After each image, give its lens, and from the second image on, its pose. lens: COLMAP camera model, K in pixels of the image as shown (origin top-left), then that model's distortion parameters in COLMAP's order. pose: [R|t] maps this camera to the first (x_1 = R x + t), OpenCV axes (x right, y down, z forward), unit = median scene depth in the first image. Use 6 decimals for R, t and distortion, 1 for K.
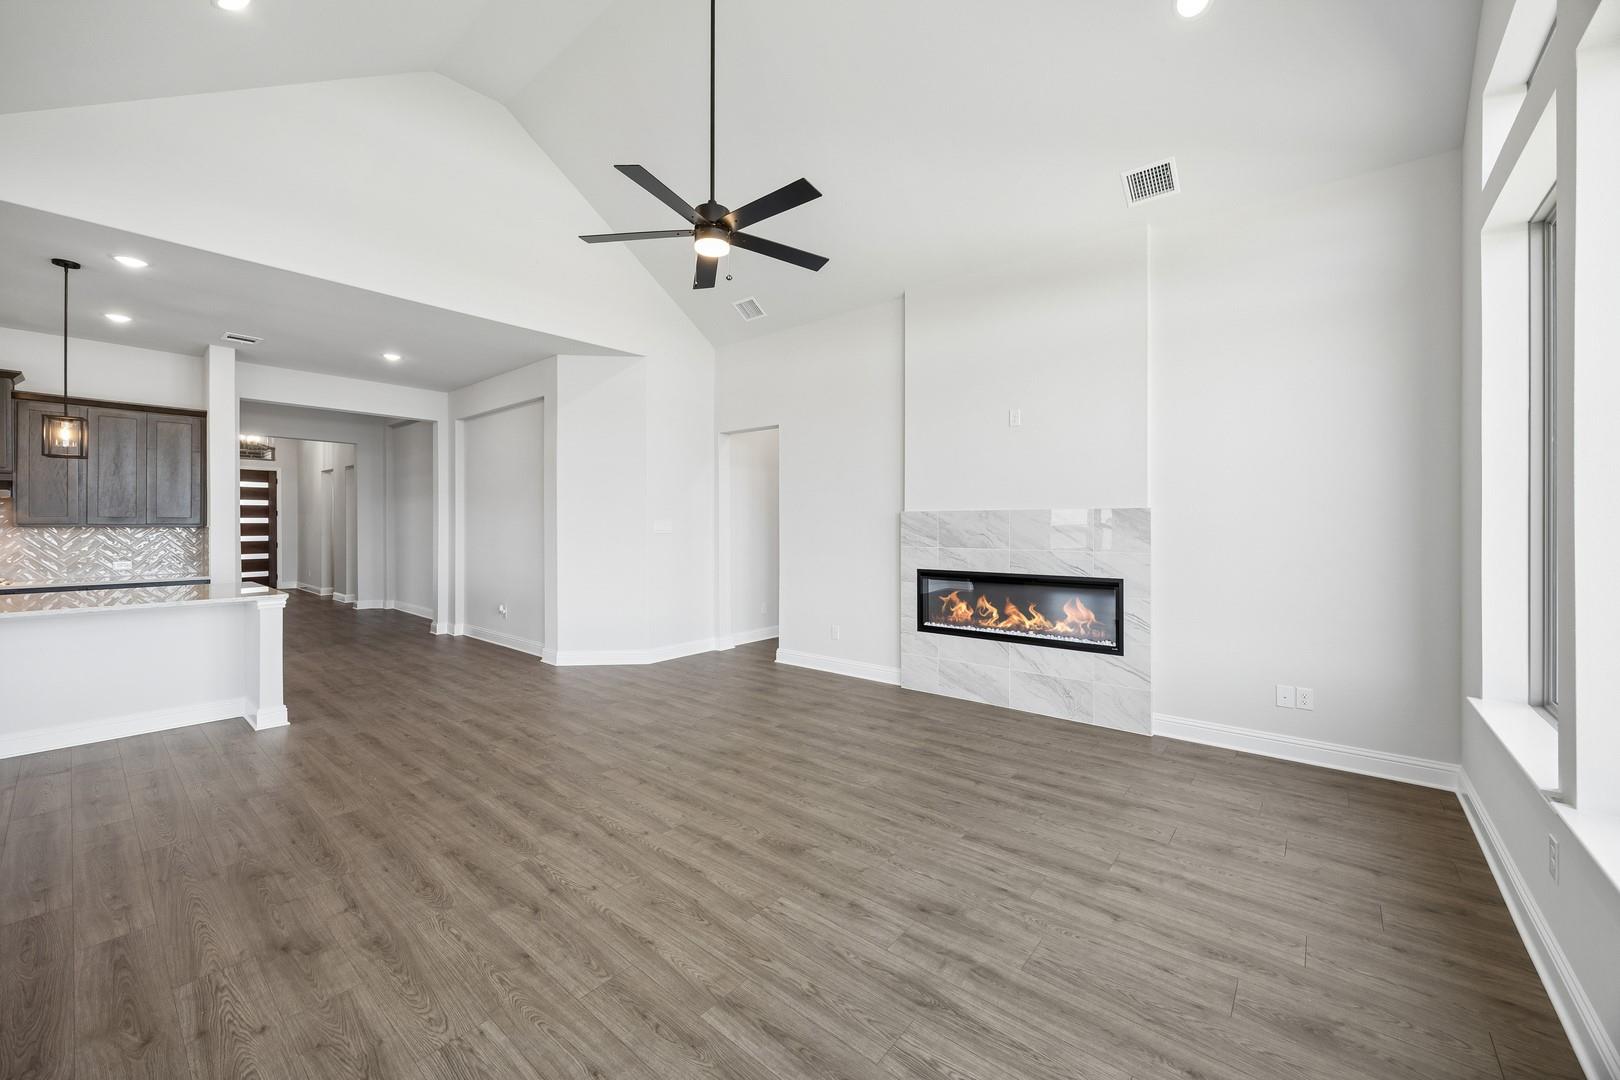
lens RADIAL K [[639.4, 0, 819.7], [0, 639.4, 520.7], [0, 0, 1]] dist [0.003891, 0.000210]
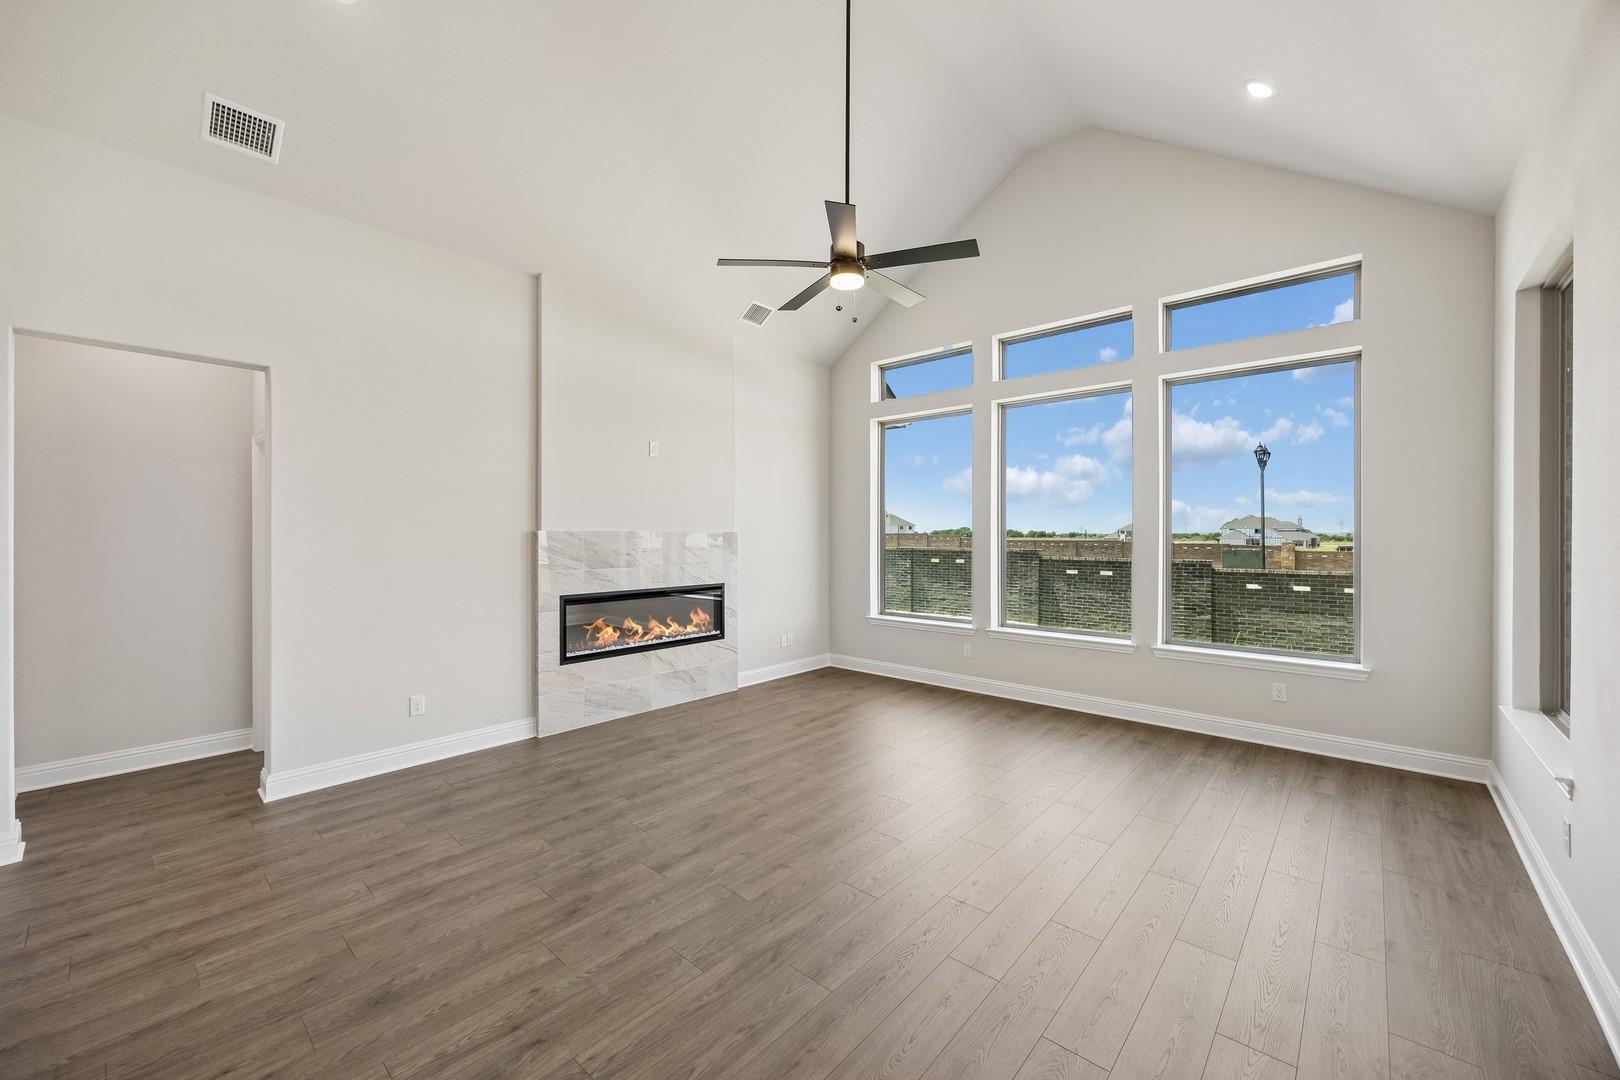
lens RADIAL K [[639.4, 0, 809.4], [0, 639.4, 537.1], [0, 0, 1]] dist [0.003891, 0.000210]
pose [[0.015707, 0.000824, 0.999876, -0.936661], [-0.002924, 0.999995, -0.000778, -0.009292], [-0.999872, -0.002912, 0.015709, 0.818385]]
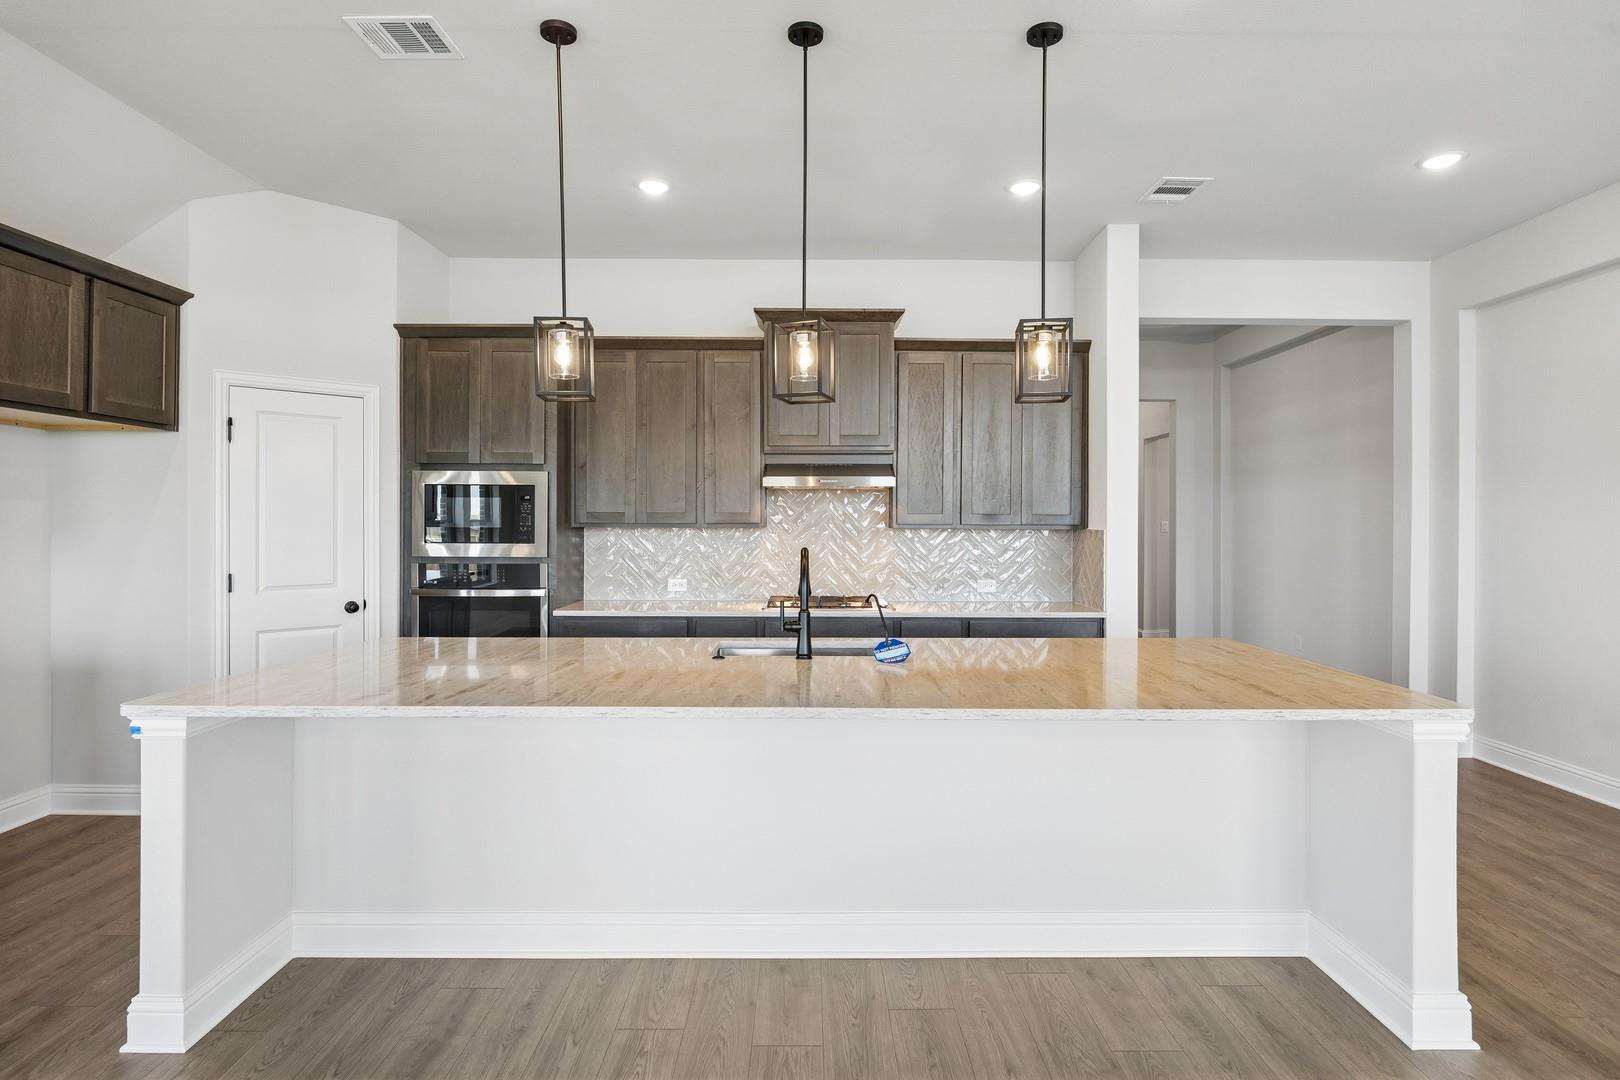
lens RADIAL K [[865.3, 0, 802.9], [0, 865.3, 528.8], [0, 0, 1]] dist [0.001995, 0.000978]
pose [[0.644773, 0.012724, -0.764268, -0.759247], [0.000280, 0.999857, 0.016882, -0.008413], [0.764374, -0.011099, 0.644678, 0.391290]]
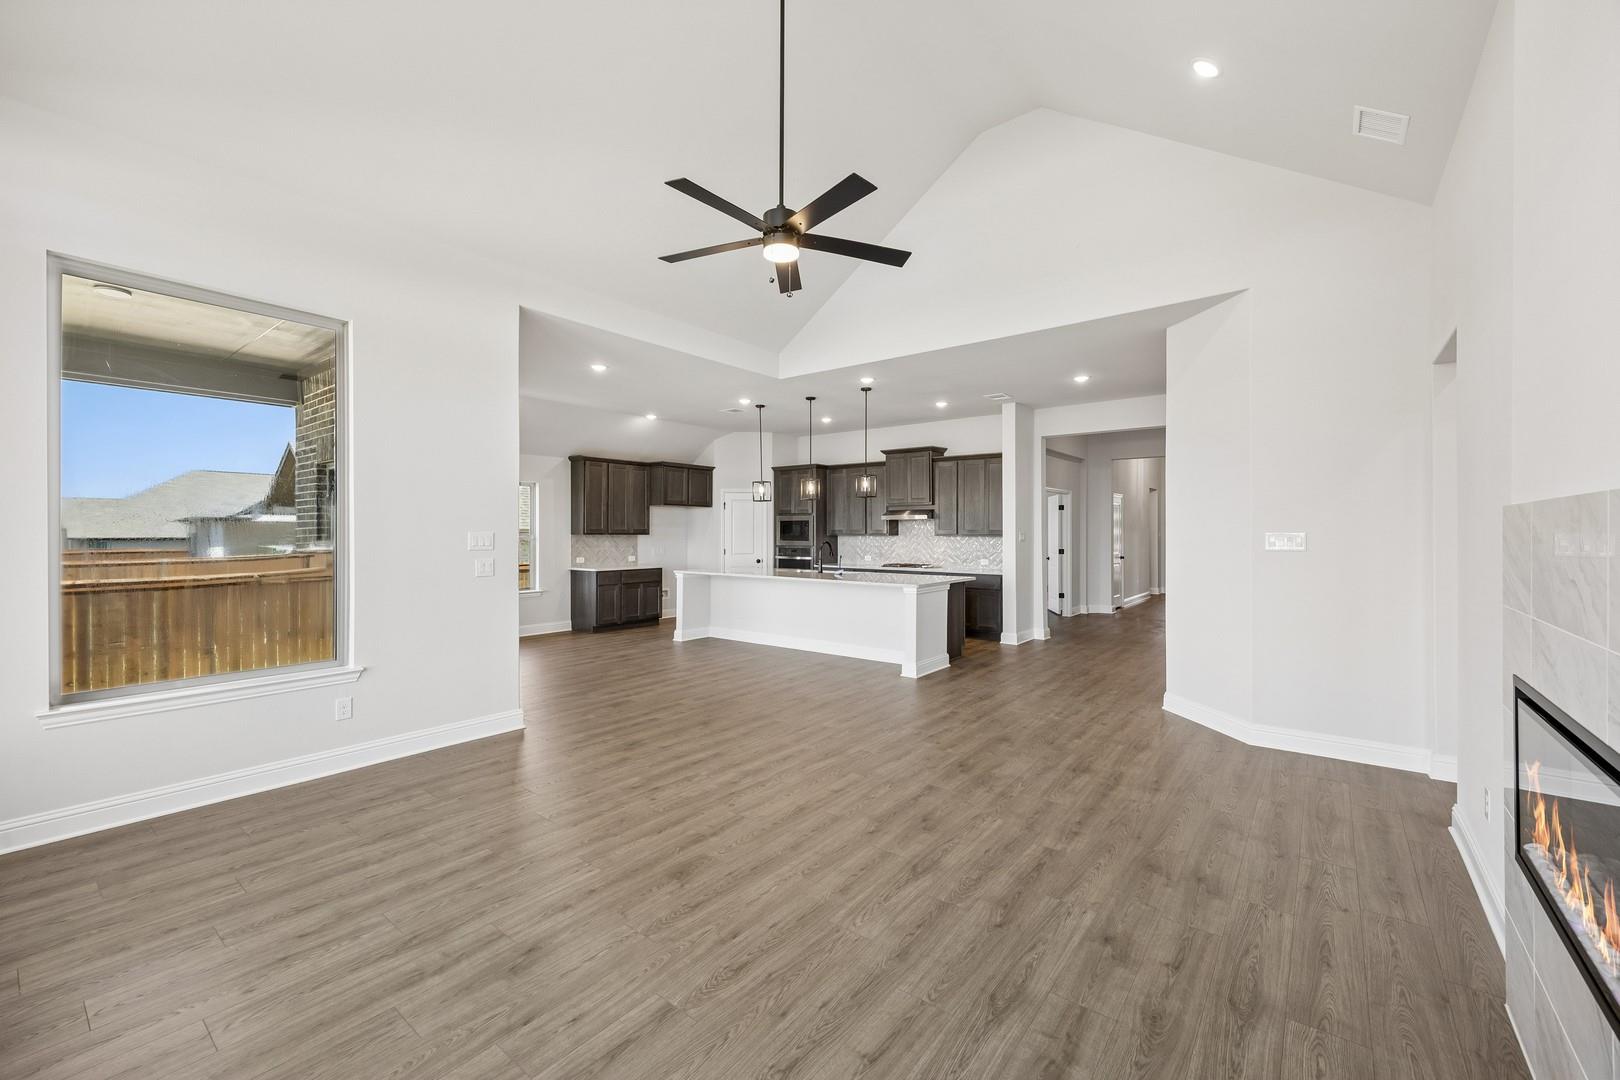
lens RADIAL K [[639.4, 0, 781.5], [0, 639.4, 536.3], [0, 0, 1]] dist [0.003891, 0.000210]
pose [[-0.003400, 0.005891, -0.999977, 0.627969], [0.003634, 0.999976, 0.005878, -0.000567], [0.999988, -0.003614, -0.003422, 0.787803]]
